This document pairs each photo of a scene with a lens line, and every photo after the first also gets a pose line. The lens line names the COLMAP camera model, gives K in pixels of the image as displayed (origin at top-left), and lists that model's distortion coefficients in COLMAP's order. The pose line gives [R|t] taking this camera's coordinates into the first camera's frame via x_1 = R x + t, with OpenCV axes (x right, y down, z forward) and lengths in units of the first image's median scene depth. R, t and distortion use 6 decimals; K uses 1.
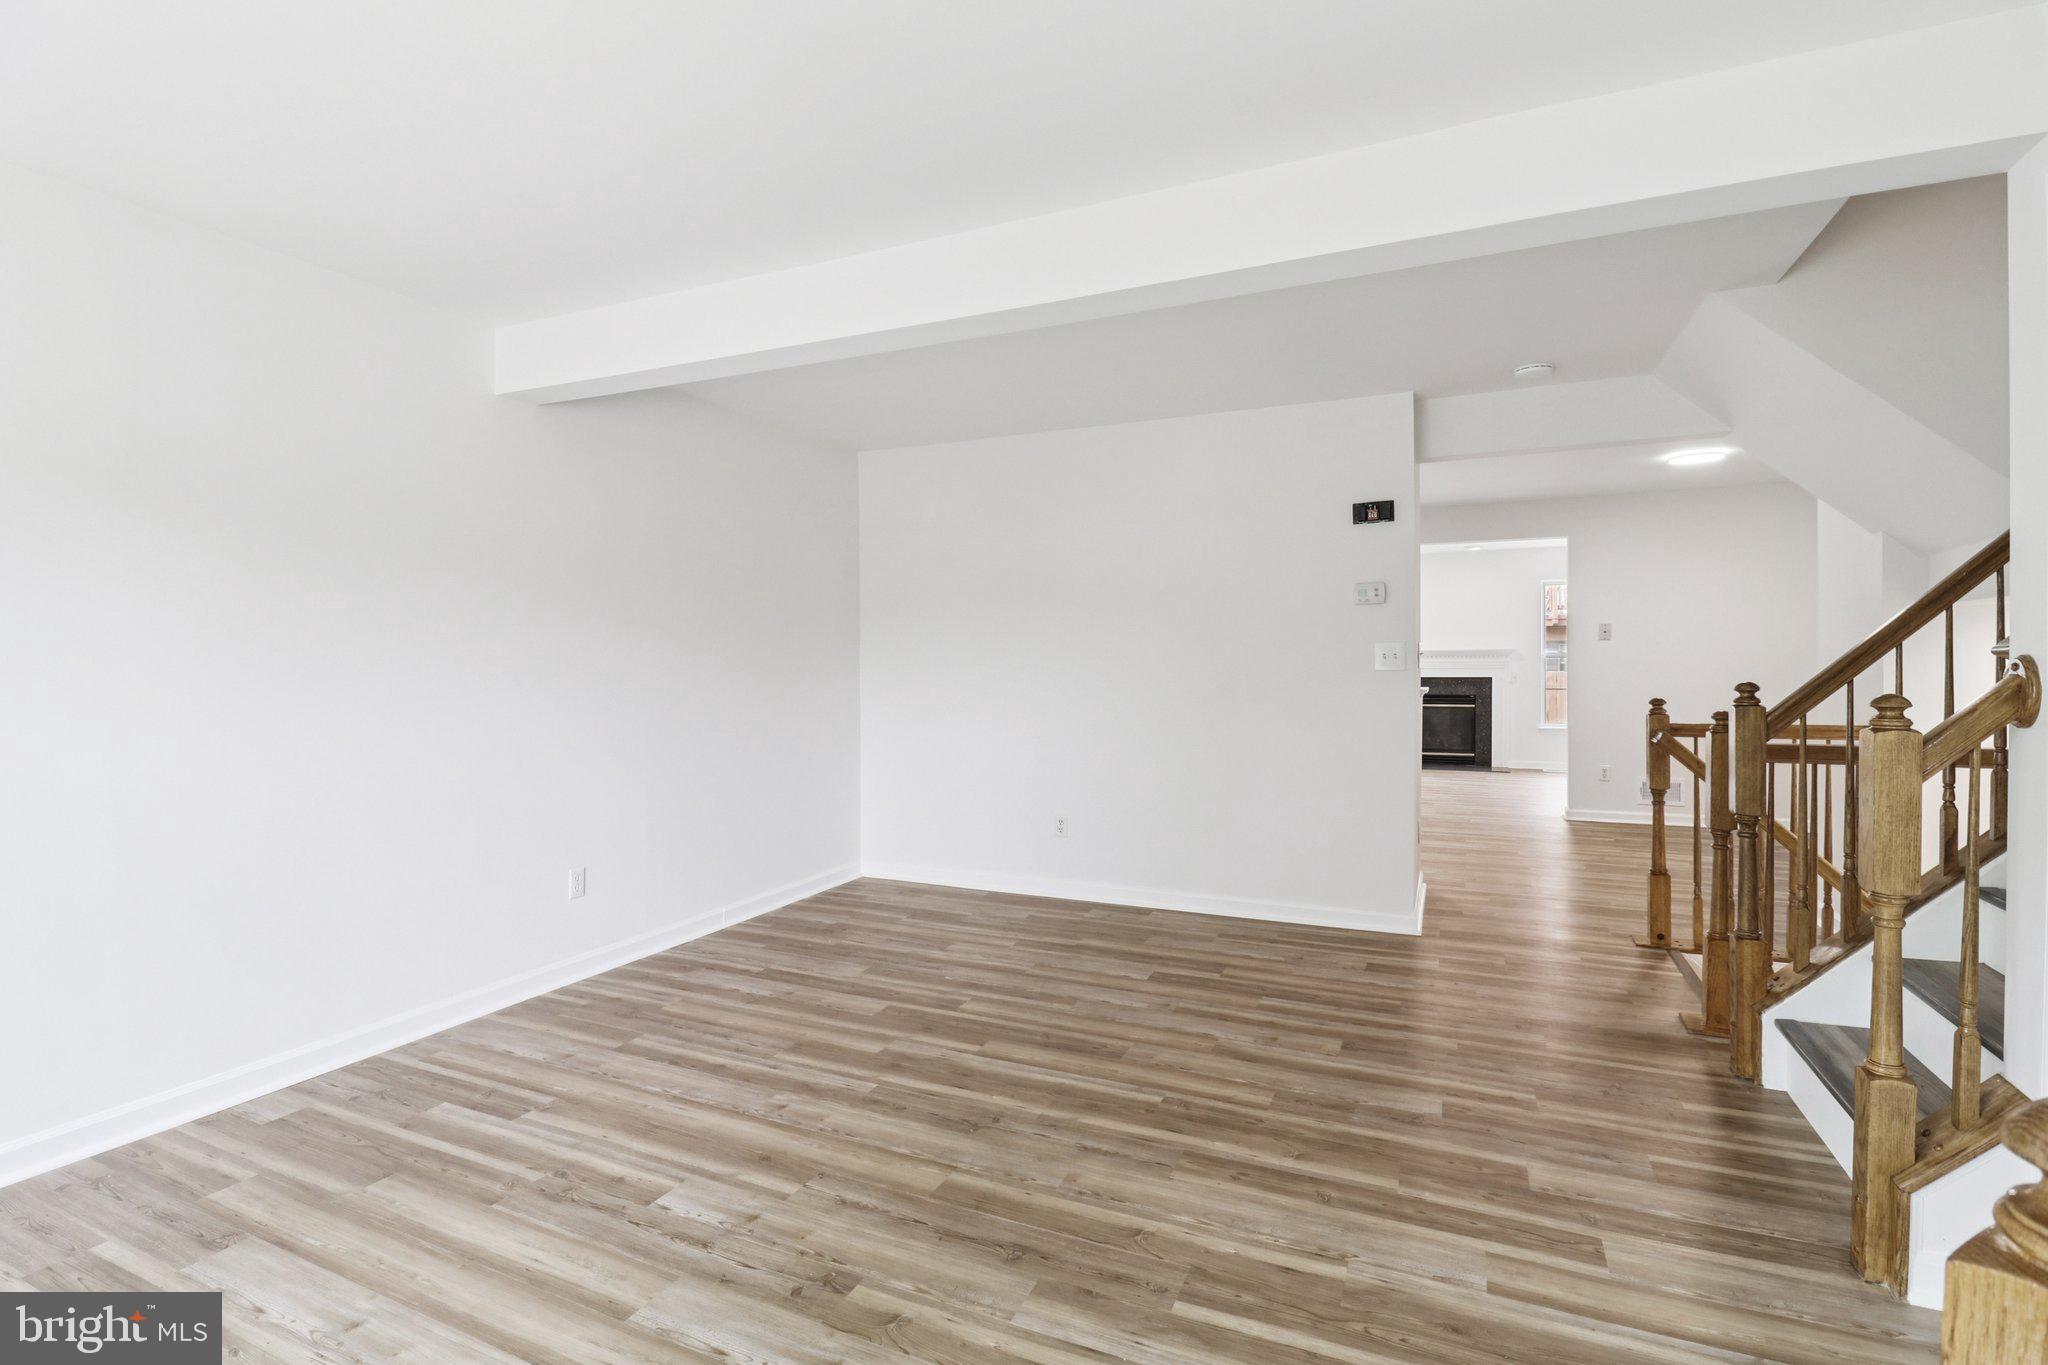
lens RADIAL K [[962.6, 0, 1004.3], [0, 962.6, 669.0], [0, 0, 1]] dist [-0.003472, -0.011812]
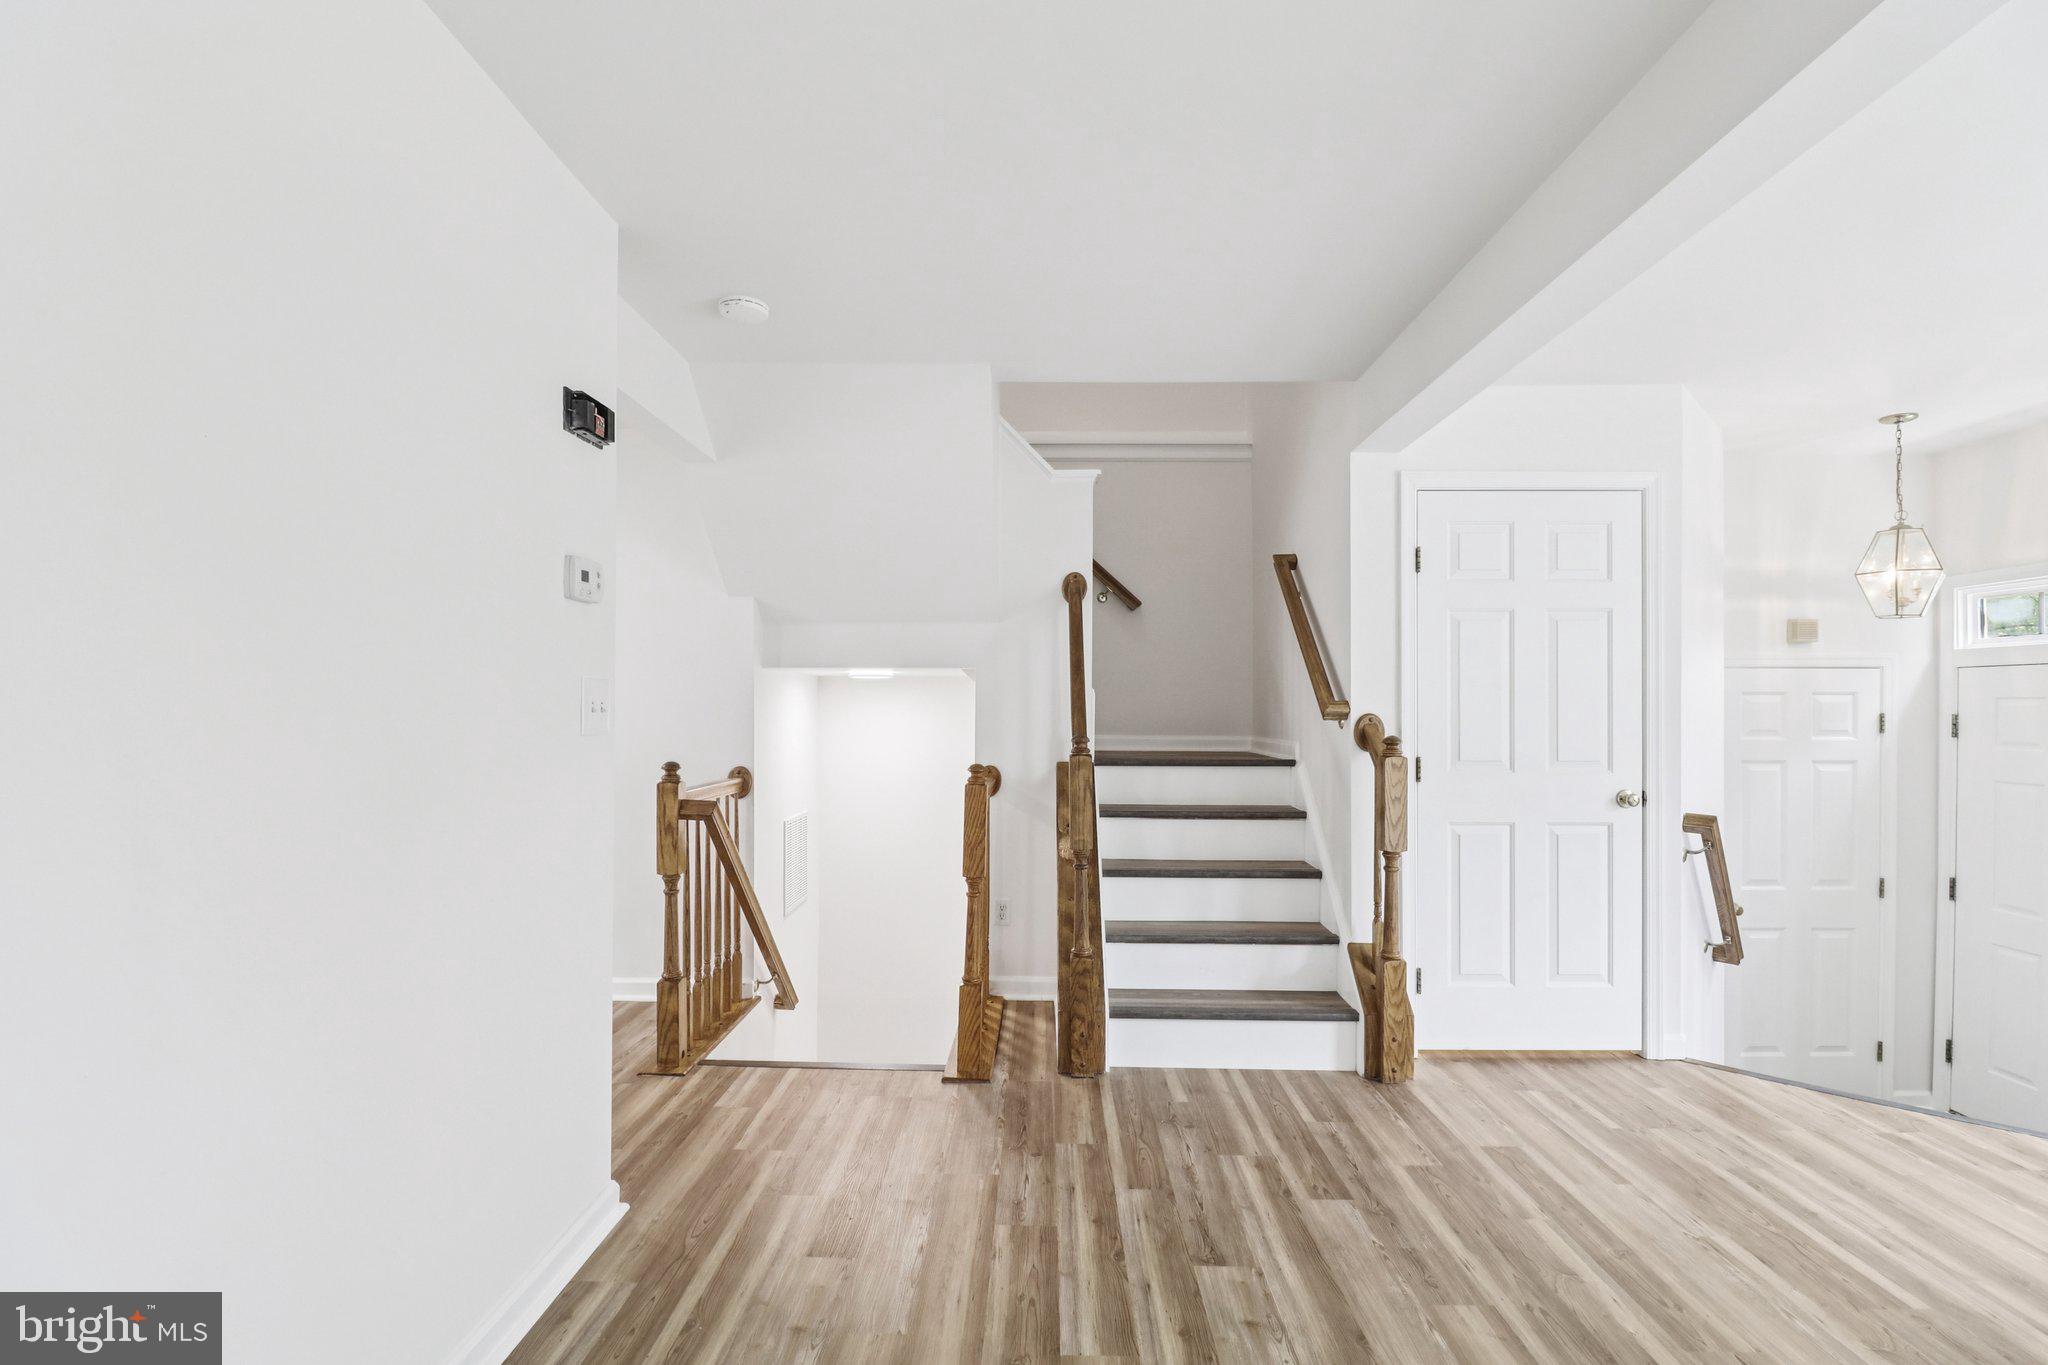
lens RADIAL K [[962.6, 0, 1008.7], [0, 962.6, 711.9], [0, 0, 1]] dist [-0.003472, -0.011812]
pose [[-0.402228, 0.003877, 0.915531, -0.259555], [0.008185, 0.999966, -0.000639, -0.013289], [-0.915503, 0.007237, -0.402246, 1.609455]]
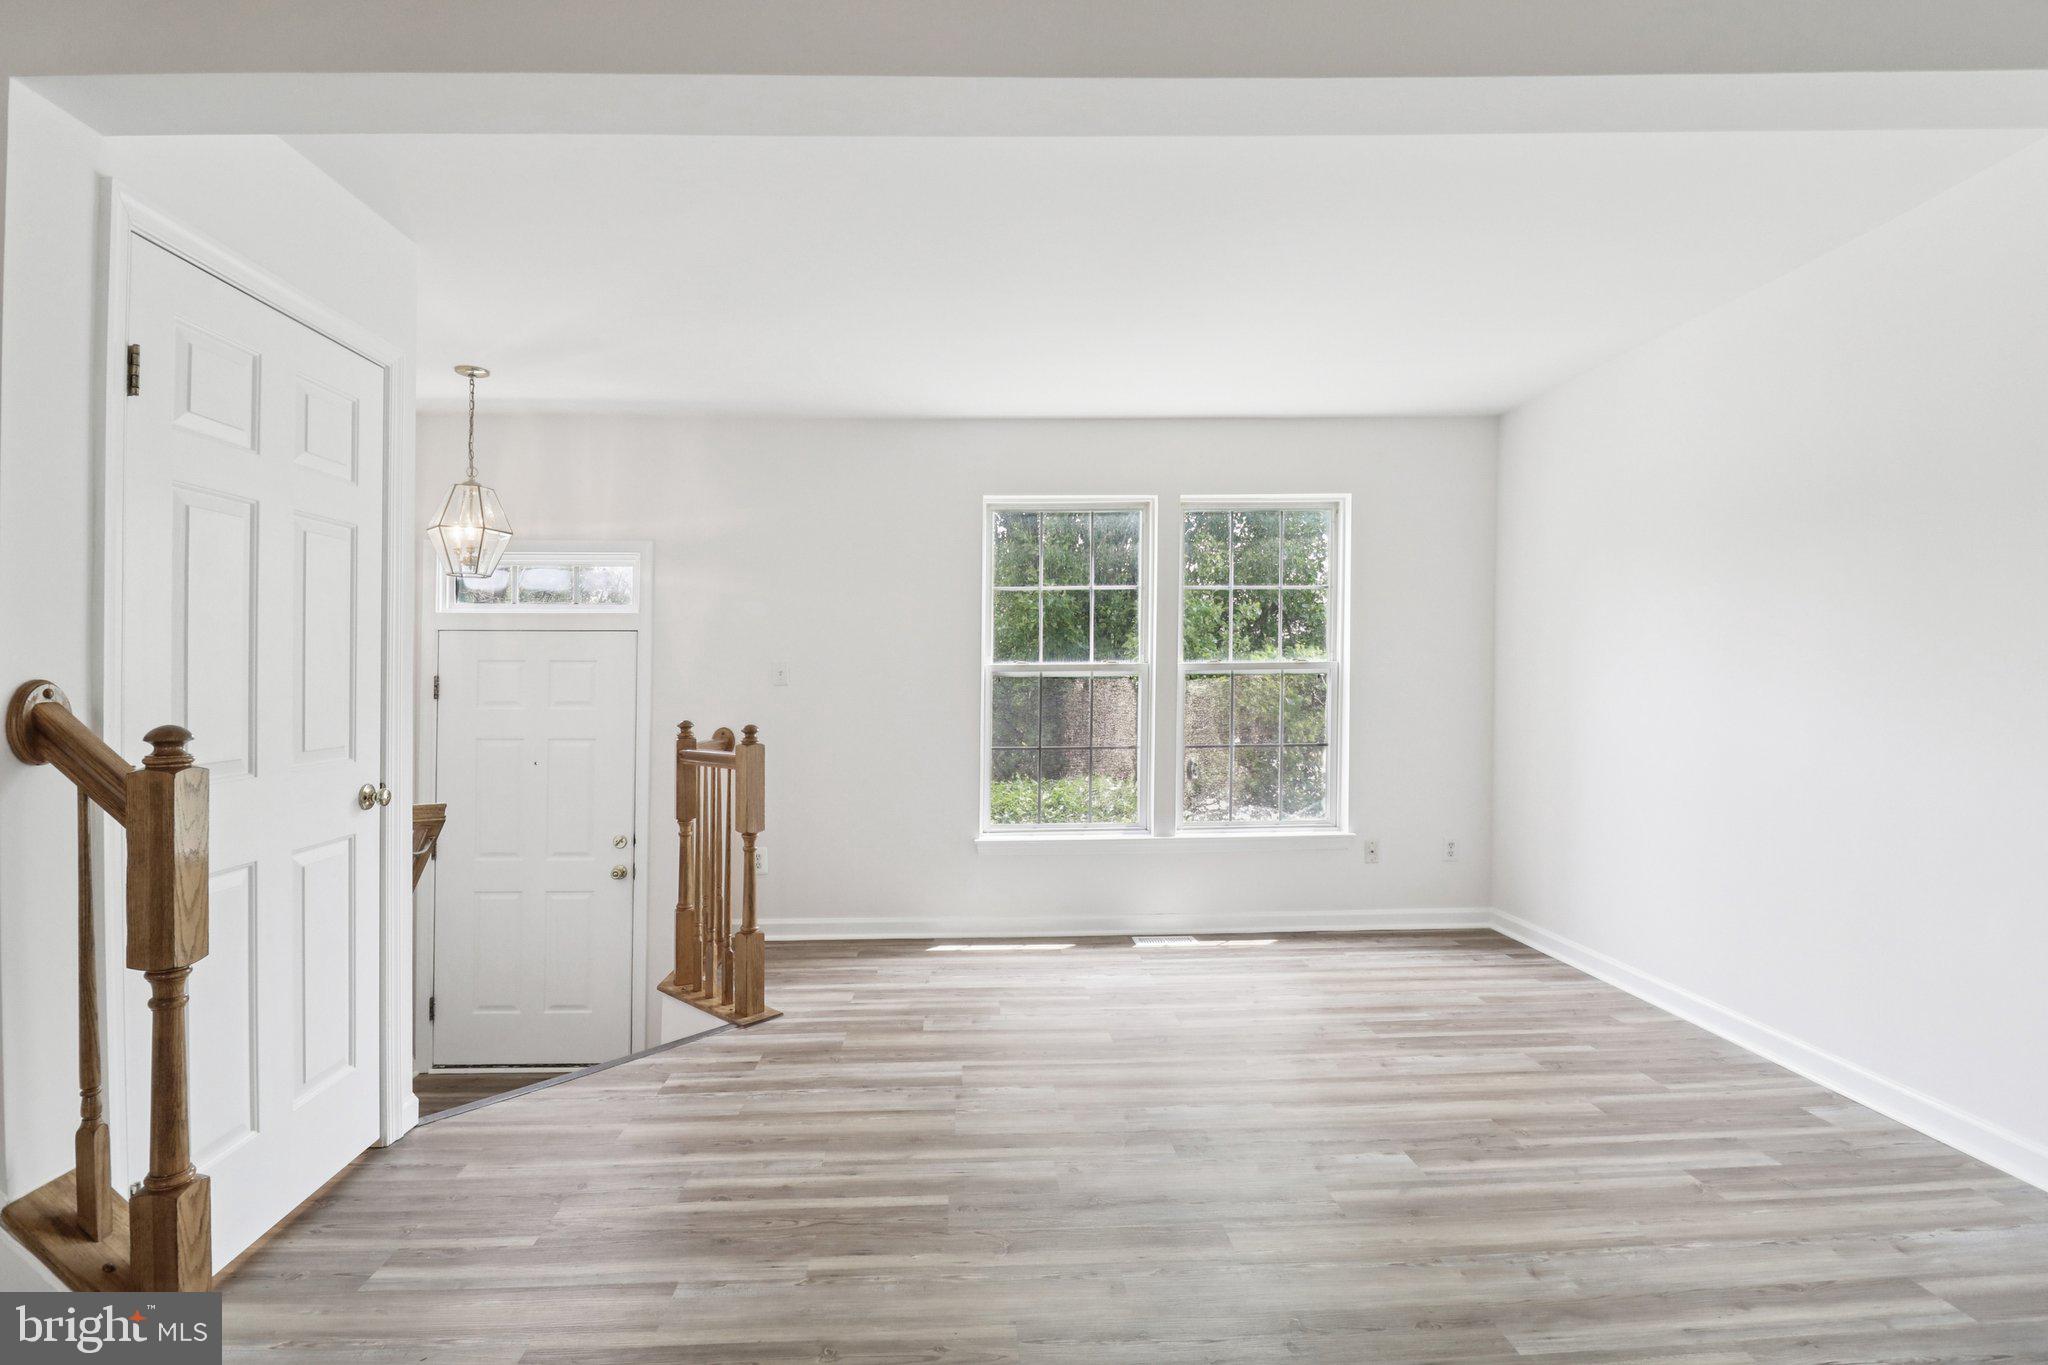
lens RADIAL K [[962.6, 0, 1013.4], [0, 962.6, 679.1], [0, 0, 1]] dist [-0.003472, -0.011812]
pose [[-0.875627, 0.009881, -0.482888, 0.469841], [0.002111, 0.999859, 0.016631, -0.016551], [0.482984, 0.013543, -0.875524, 1.433167]]
